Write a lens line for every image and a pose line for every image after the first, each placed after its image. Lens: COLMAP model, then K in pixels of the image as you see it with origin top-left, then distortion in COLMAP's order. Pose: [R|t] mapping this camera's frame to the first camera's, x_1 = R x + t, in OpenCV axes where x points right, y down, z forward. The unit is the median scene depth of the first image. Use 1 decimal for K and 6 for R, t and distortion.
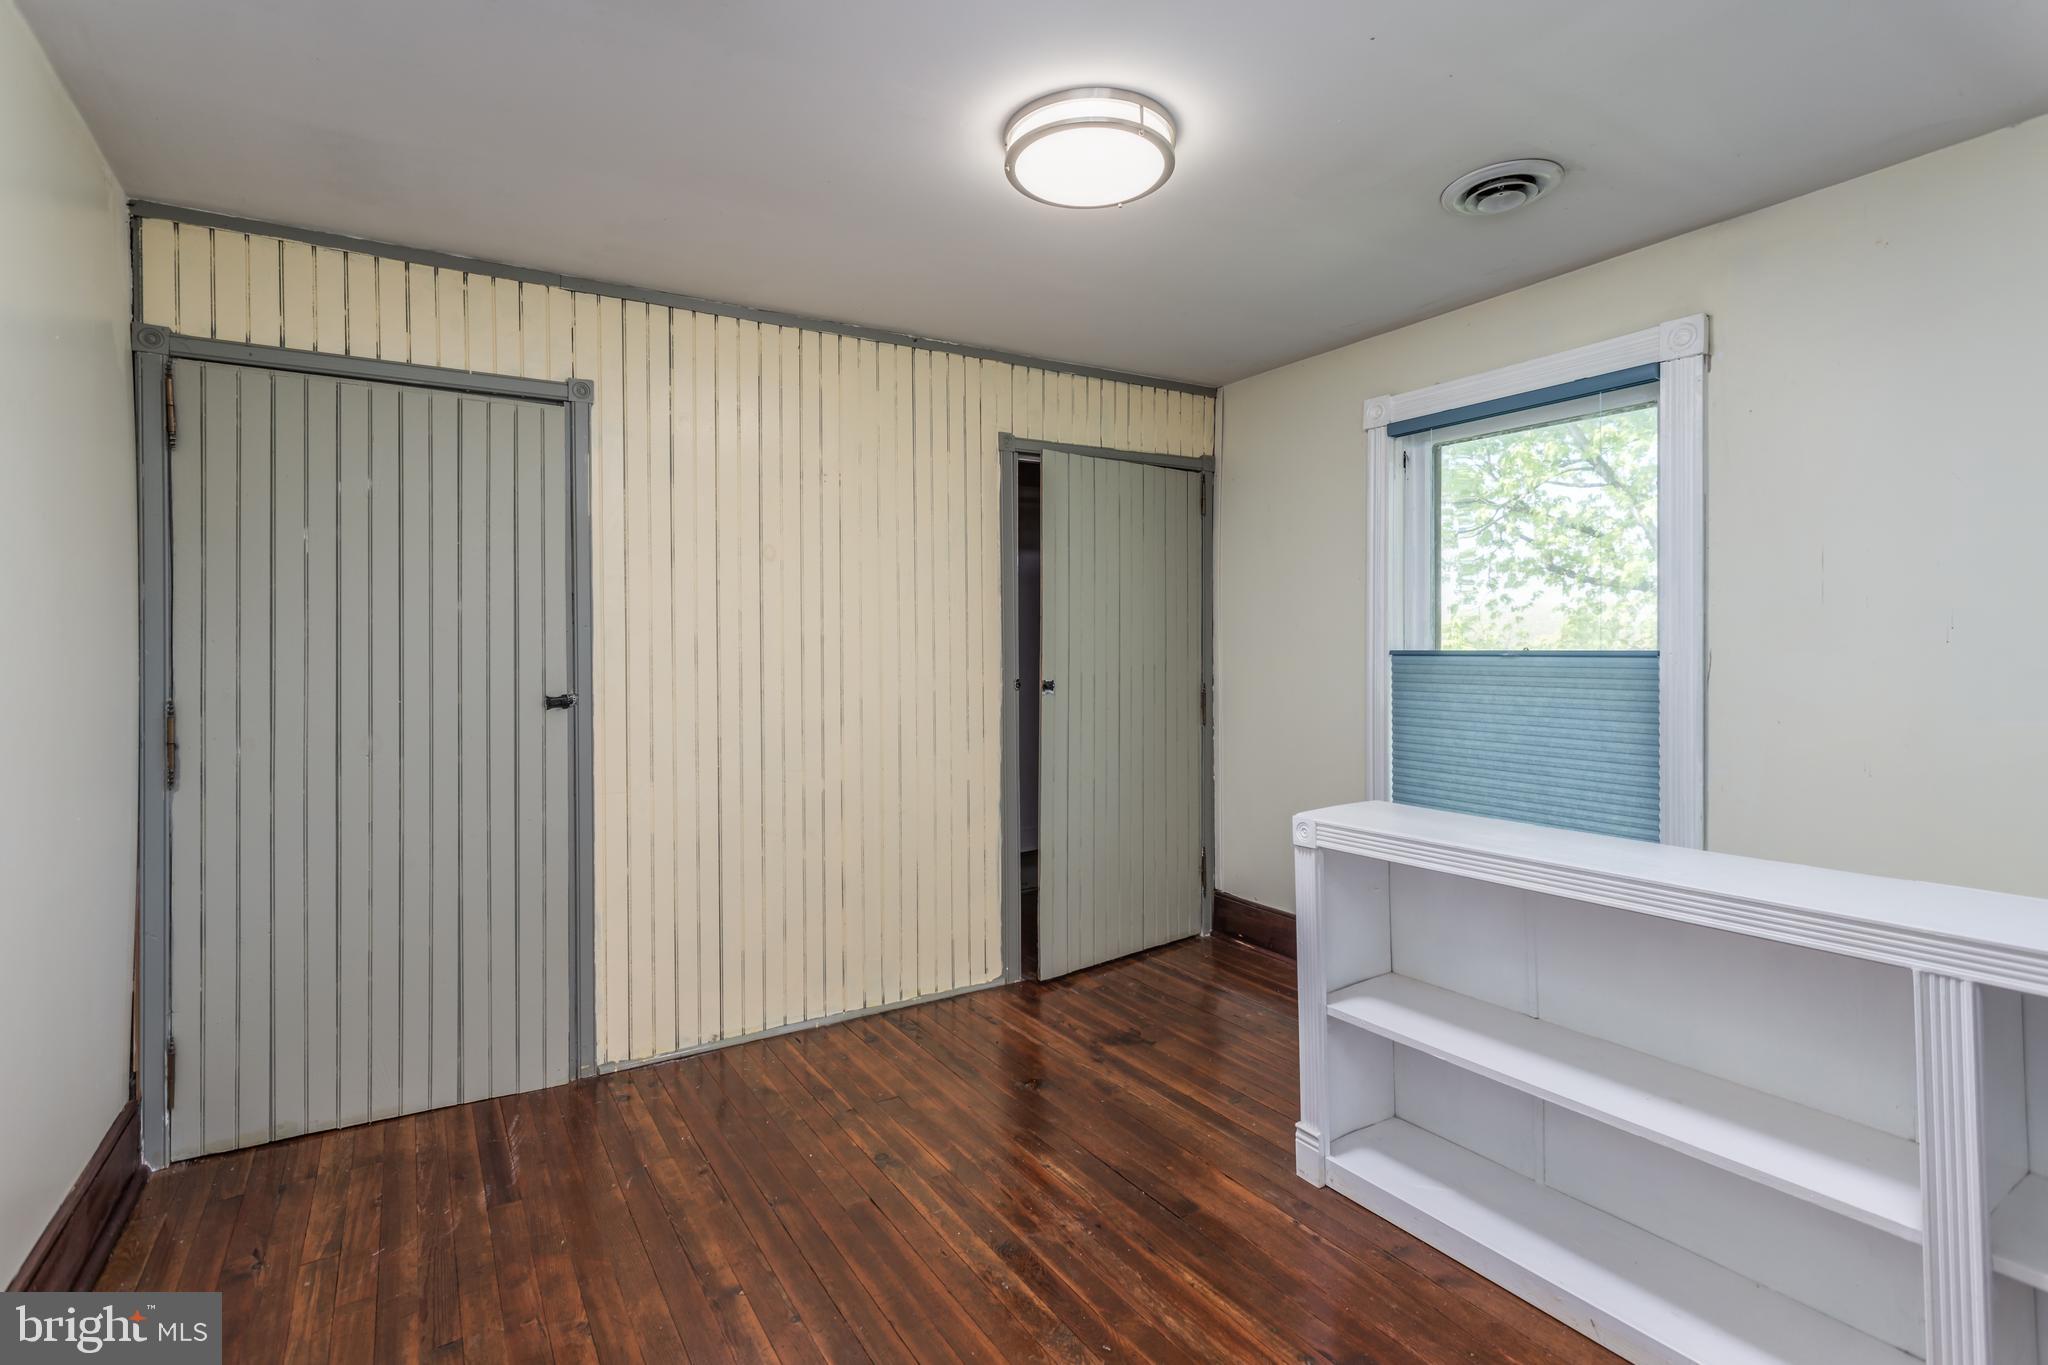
lens RADIAL K [[984.2, 0, 1017.9], [0, 984.2, 641.6], [0, 0, 1]] dist [0.006806, 0.001428]
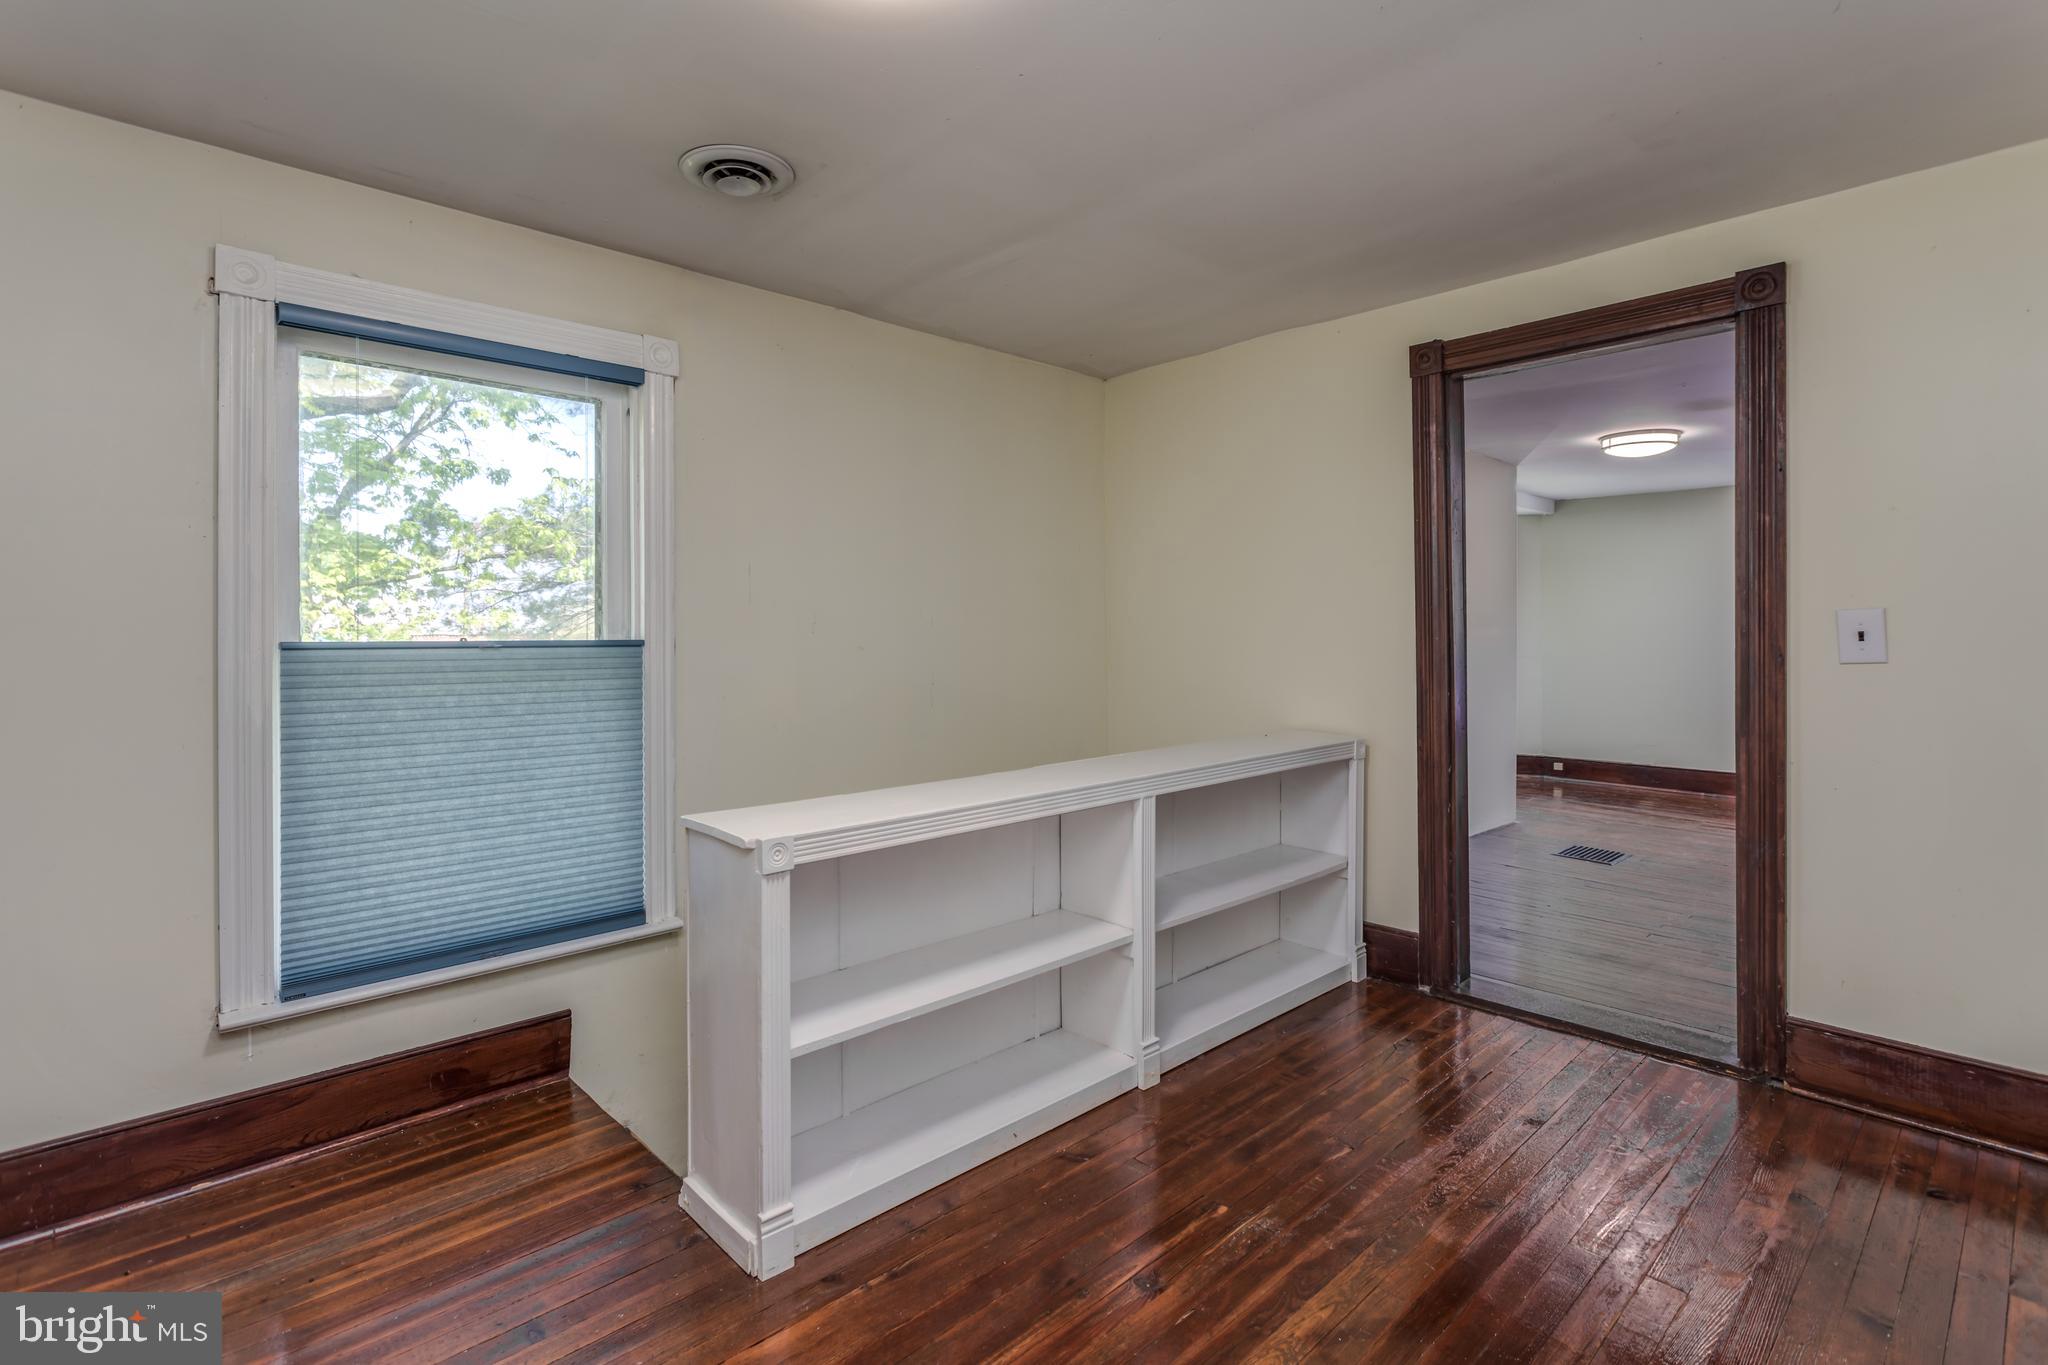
lens RADIAL K [[984.2, 0, 1017.9], [0, 984.2, 641.6], [0, 0, 1]] dist [0.006806, 0.001428]
pose [[-0.195681, -0.000601, 0.980667, -0.469216], [0.000130, 1.000000, 0.000638, 0.010075], [-0.980668, 0.000252, -0.195681, 0.801979]]
